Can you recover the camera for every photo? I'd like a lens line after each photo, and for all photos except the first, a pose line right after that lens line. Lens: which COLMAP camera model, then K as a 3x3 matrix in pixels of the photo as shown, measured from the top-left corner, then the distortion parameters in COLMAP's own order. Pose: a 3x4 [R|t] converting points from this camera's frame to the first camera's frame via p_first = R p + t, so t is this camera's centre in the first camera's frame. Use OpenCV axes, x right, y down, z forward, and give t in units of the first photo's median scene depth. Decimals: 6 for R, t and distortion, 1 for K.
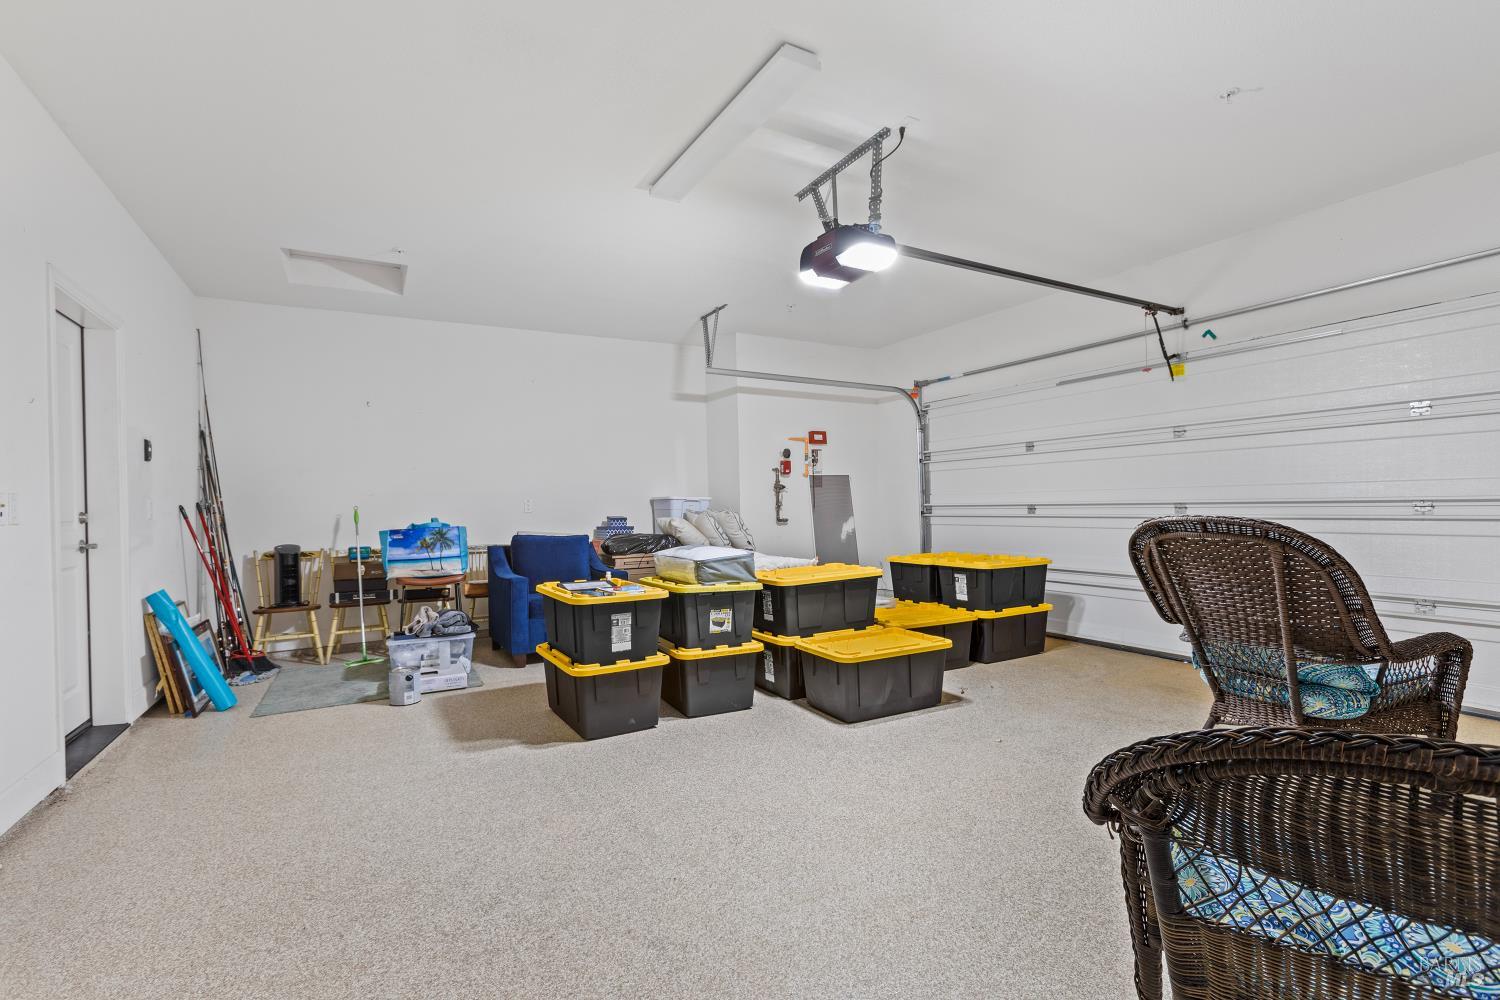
lens RADIAL K [[677.5, 0, 751.9], [0, 677.5, 539.3], [0, 0, 1]] dist [-0.000869, -0.000120]
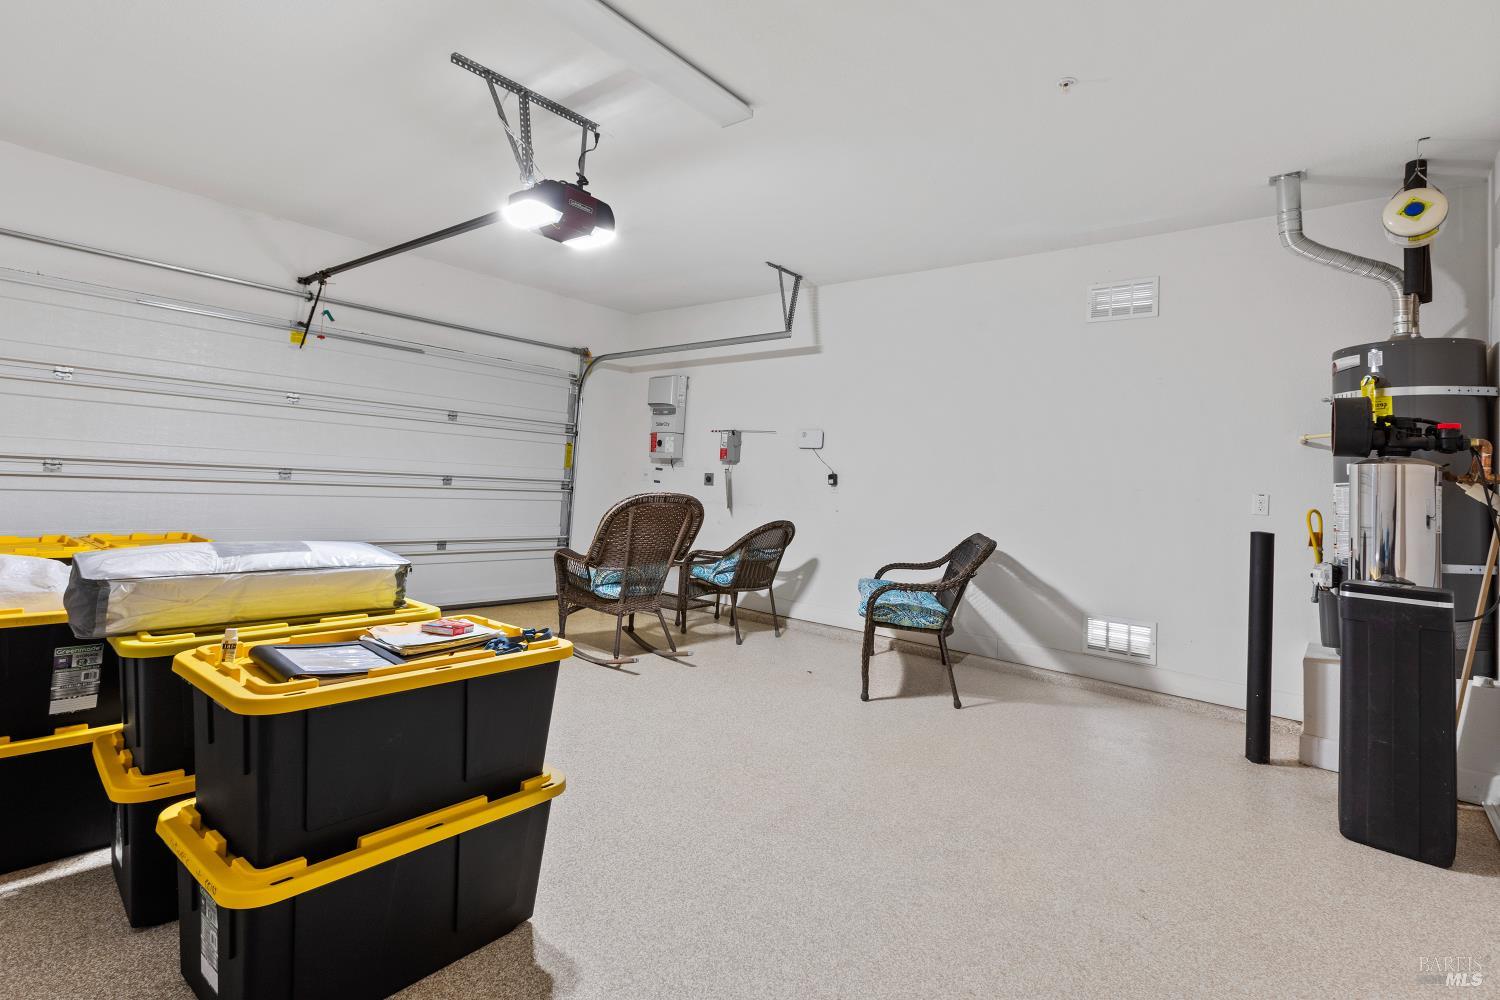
lens RADIAL K [[680.5, 0, 740.9], [0, 680.5, 496.9], [0, 0, 1]] dist [0.000476, -0.000176]
pose [[-0.329019, -0.015153, 0.944202, -0.784844], [0.002148, 0.999857, 0.016795, -0.039471], [-0.944321, 0.007554, -0.328939, 1.010187]]
